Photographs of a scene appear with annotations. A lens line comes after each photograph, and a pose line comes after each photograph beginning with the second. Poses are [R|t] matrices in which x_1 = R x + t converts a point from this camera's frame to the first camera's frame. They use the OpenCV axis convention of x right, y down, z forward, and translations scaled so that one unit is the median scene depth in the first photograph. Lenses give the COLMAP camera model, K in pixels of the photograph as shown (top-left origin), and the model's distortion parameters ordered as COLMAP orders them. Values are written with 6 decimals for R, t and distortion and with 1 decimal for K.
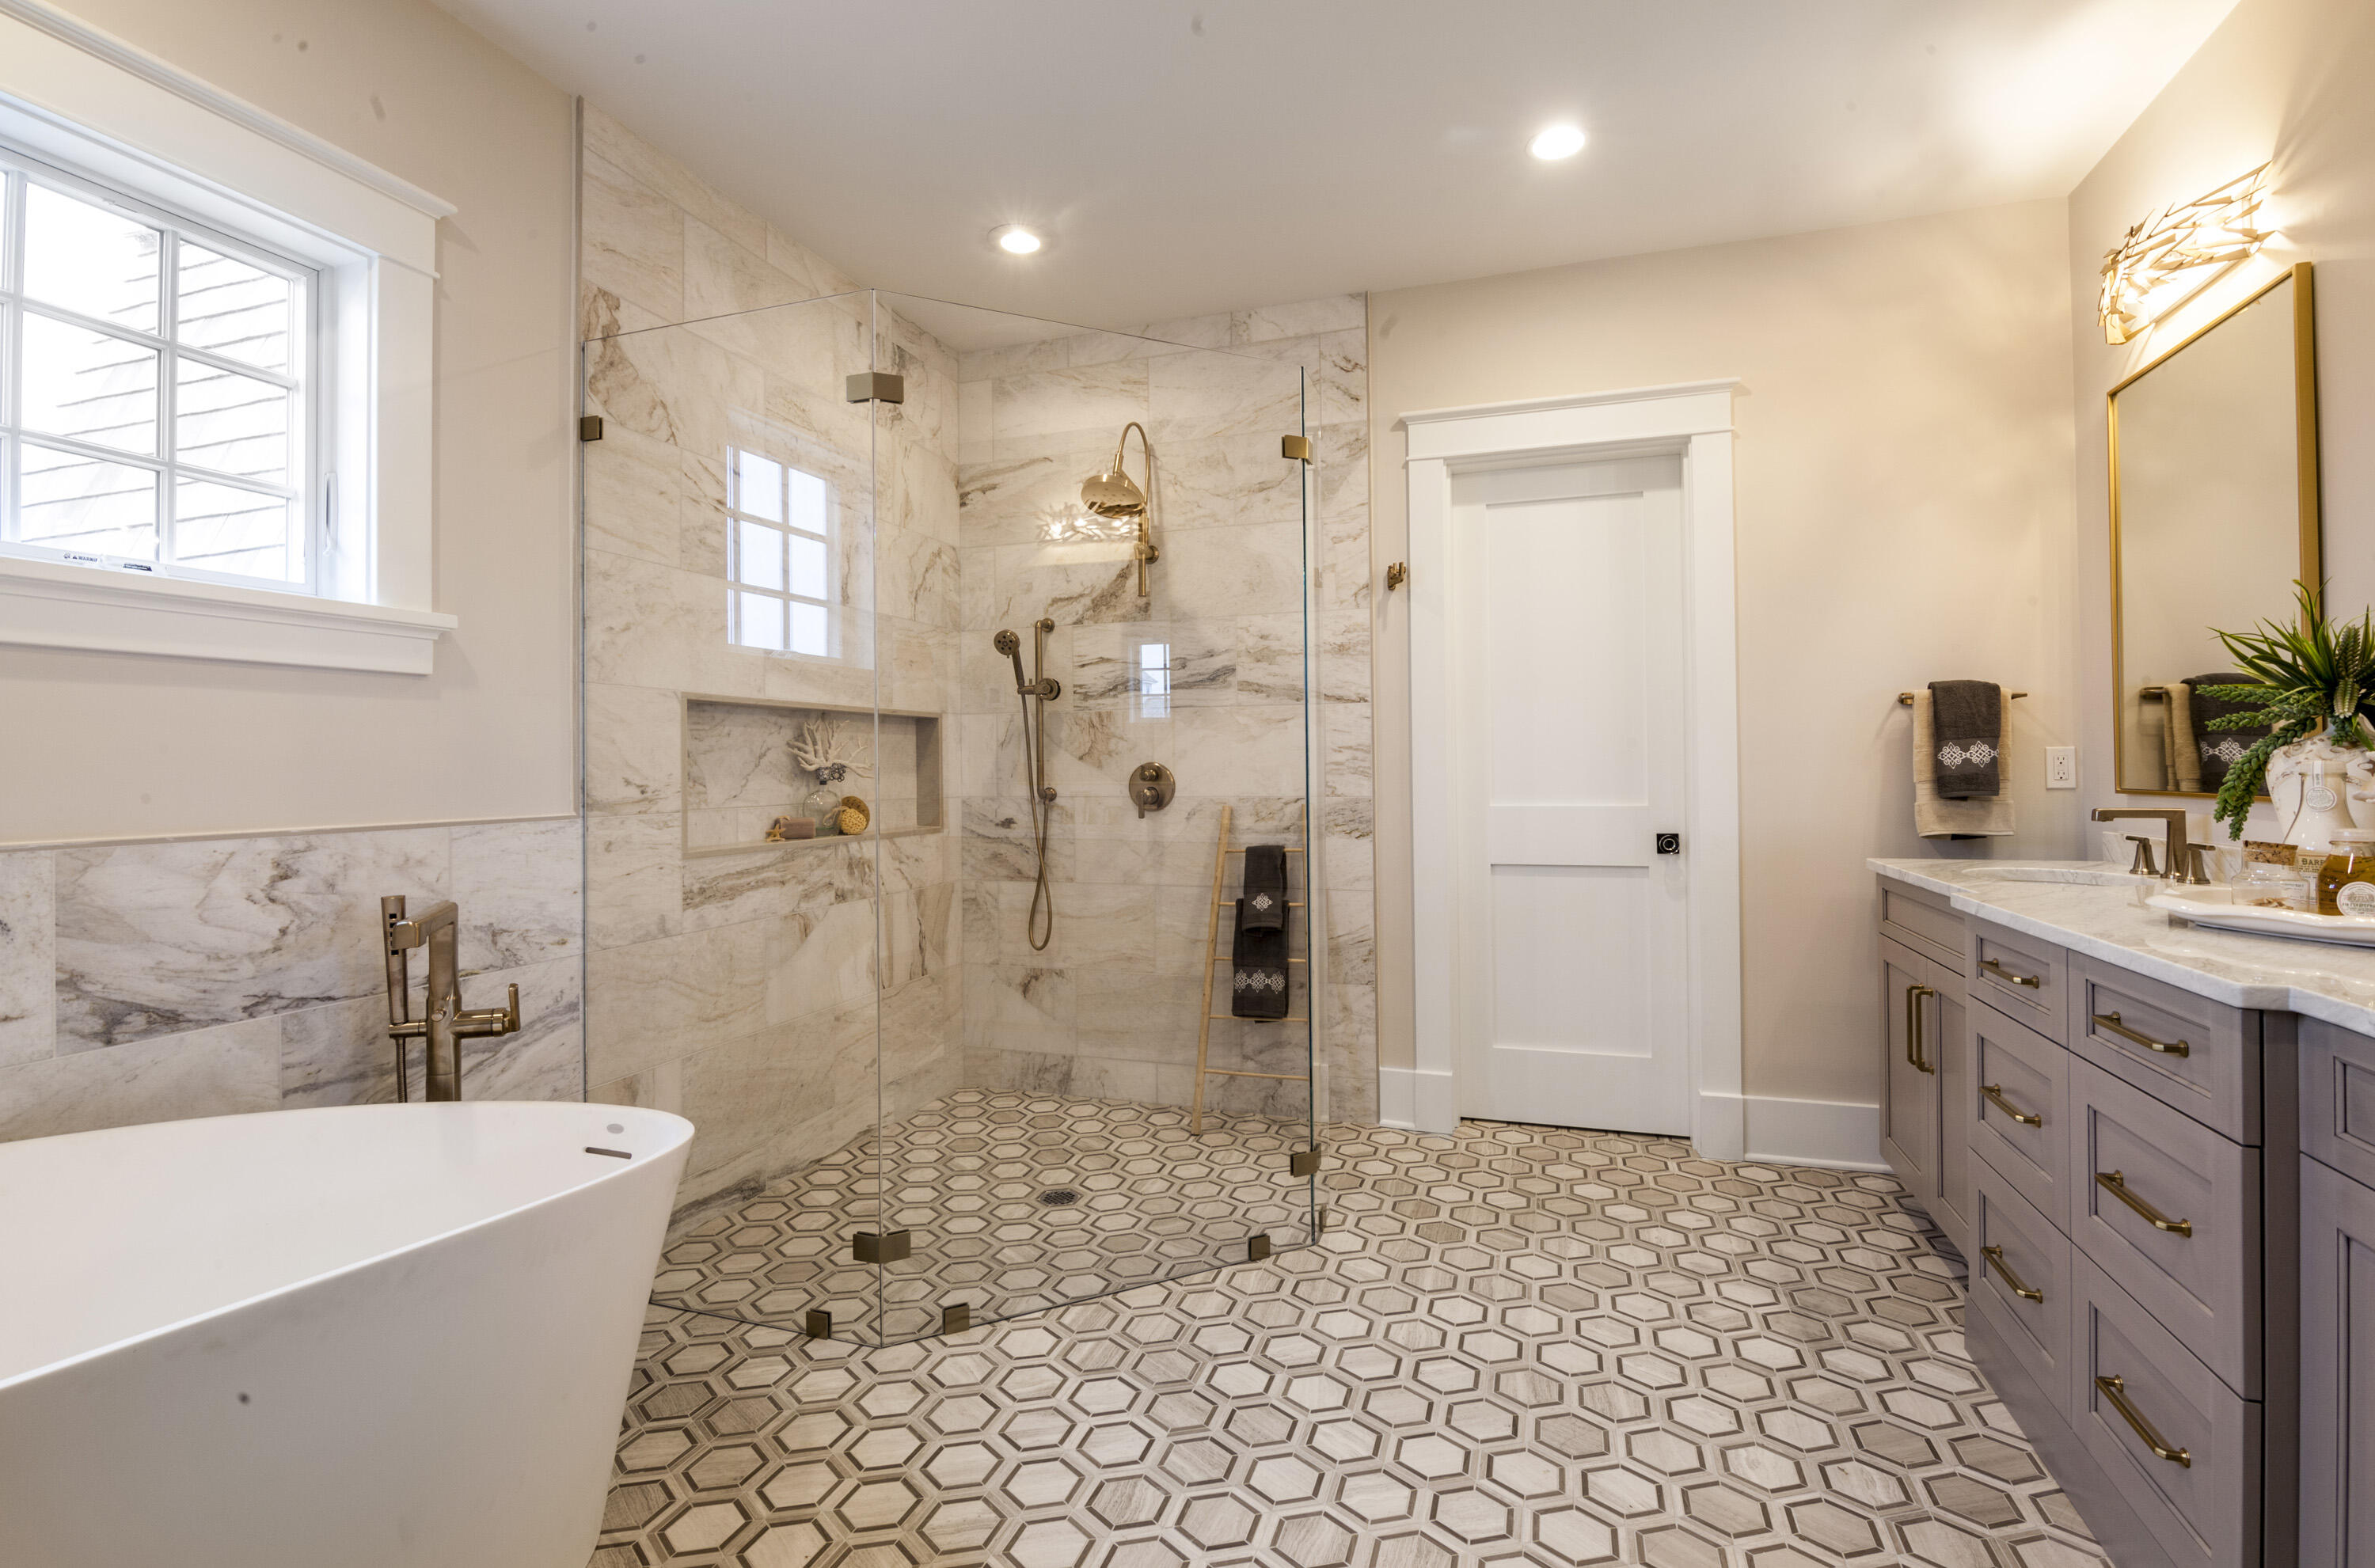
lens RADIAL K [[1076.1, 0, 1184.8], [0, 1076.1, 765.4], [0, 0, 1]] dist [-0.019697, 0.001243]
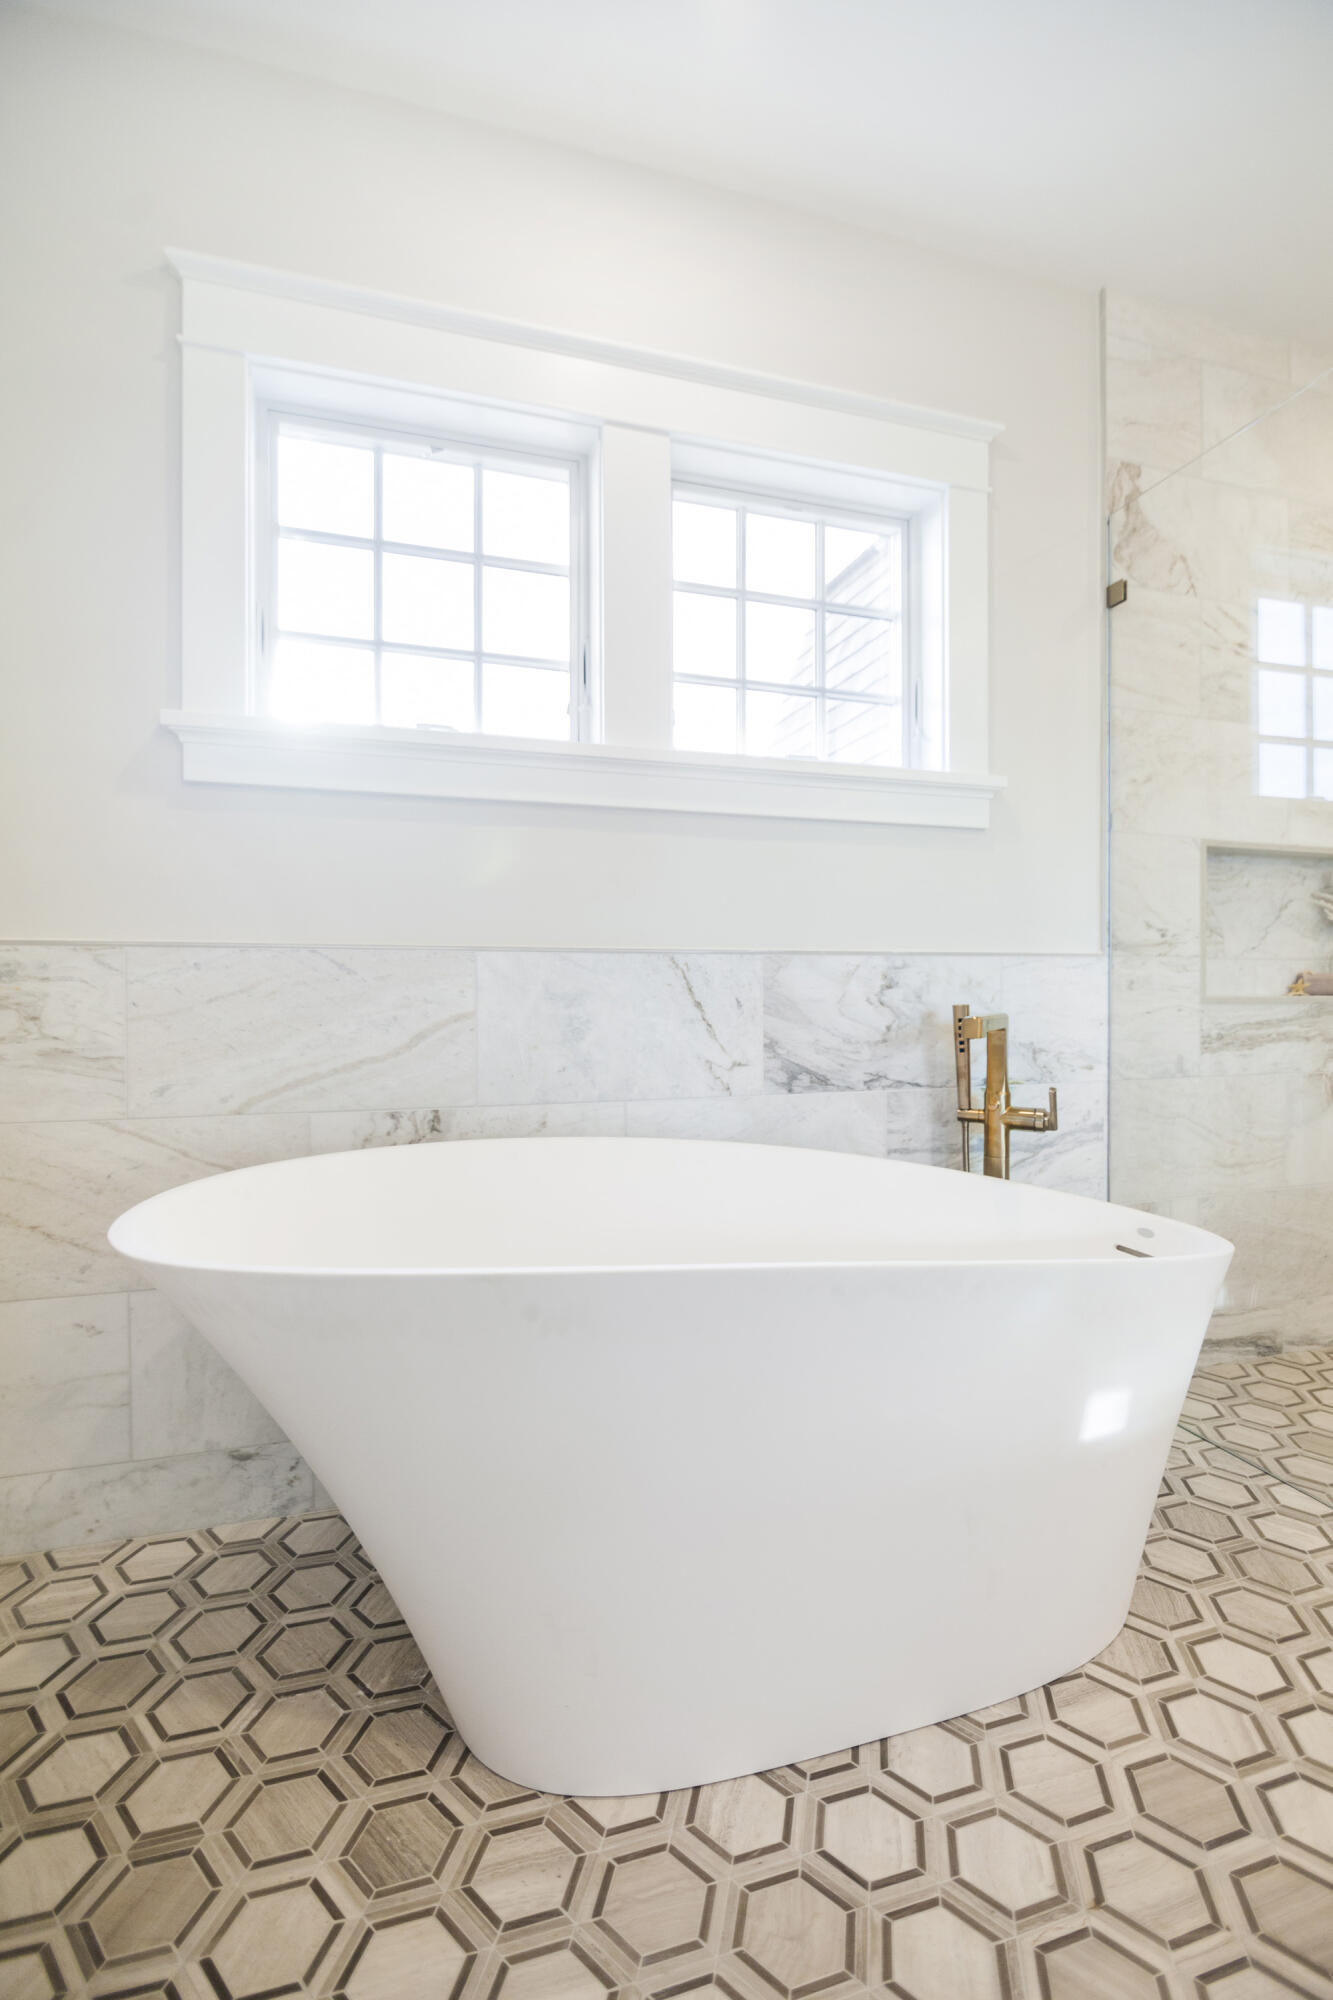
lens RADIAL K [[906.3, 0, 657.6], [0, 906.3, 1007.4], [0, 0, 1]] dist [-0.019697, 0.001243]
pose [[0.582619, 0.016048, -0.812587, -0.088731], [0.002199, 0.999770, 0.021321, 0.086180], [0.812742, -0.014208, 0.582450, 0.096954]]
